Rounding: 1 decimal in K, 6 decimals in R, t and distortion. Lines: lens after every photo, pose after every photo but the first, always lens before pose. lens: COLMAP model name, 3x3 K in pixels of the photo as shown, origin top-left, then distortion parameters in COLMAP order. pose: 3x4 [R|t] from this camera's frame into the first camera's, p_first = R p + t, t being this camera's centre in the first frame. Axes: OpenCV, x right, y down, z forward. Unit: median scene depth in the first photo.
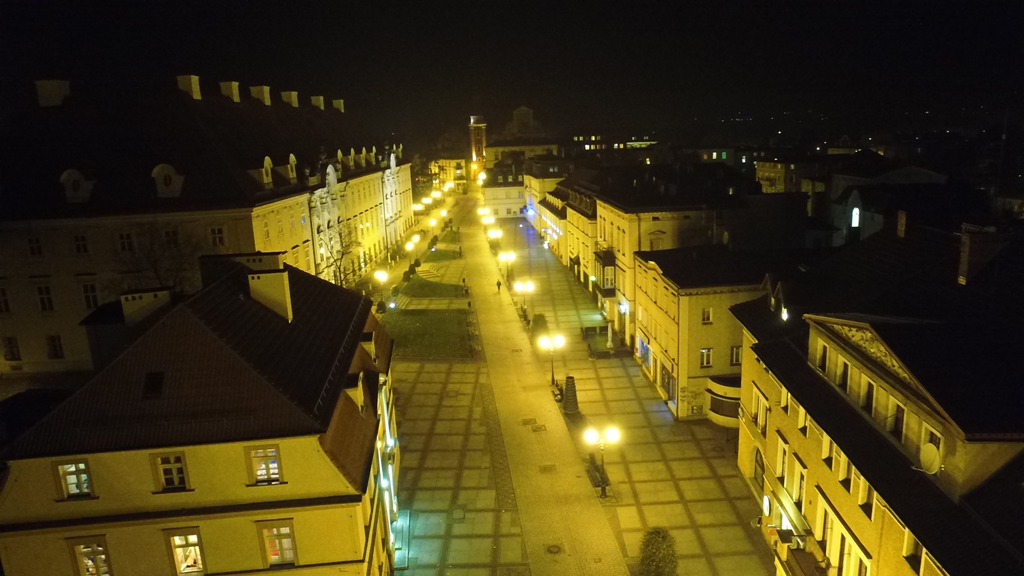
lens RADIAL K [[636.6, 0, 512.0], [0, 636.6, 288.0], [0, 0, 1]] dist [-0.112950, 0.070483]
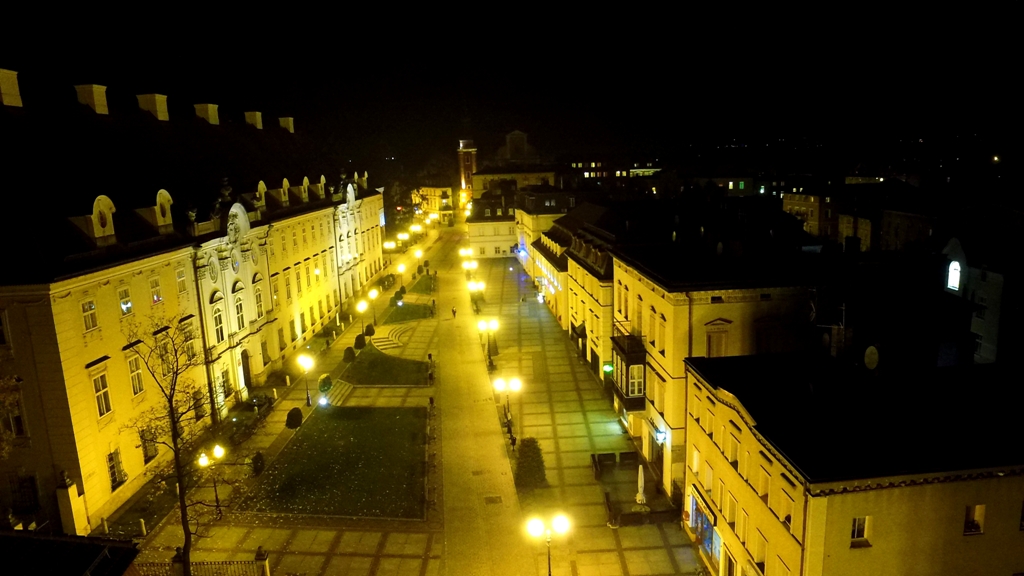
lens RADIAL K [[636.6, 0, 512.0], [0, 636.6, 288.0], [0, 0, 1]] dist [-0.112950, 0.070483]
pose [[0.999960, 0.004731, 0.007629, 0.013193], [-0.004433, 0.999242, -0.038663, -0.058033], [-0.007806, 0.038627, 0.999223, 0.231360]]
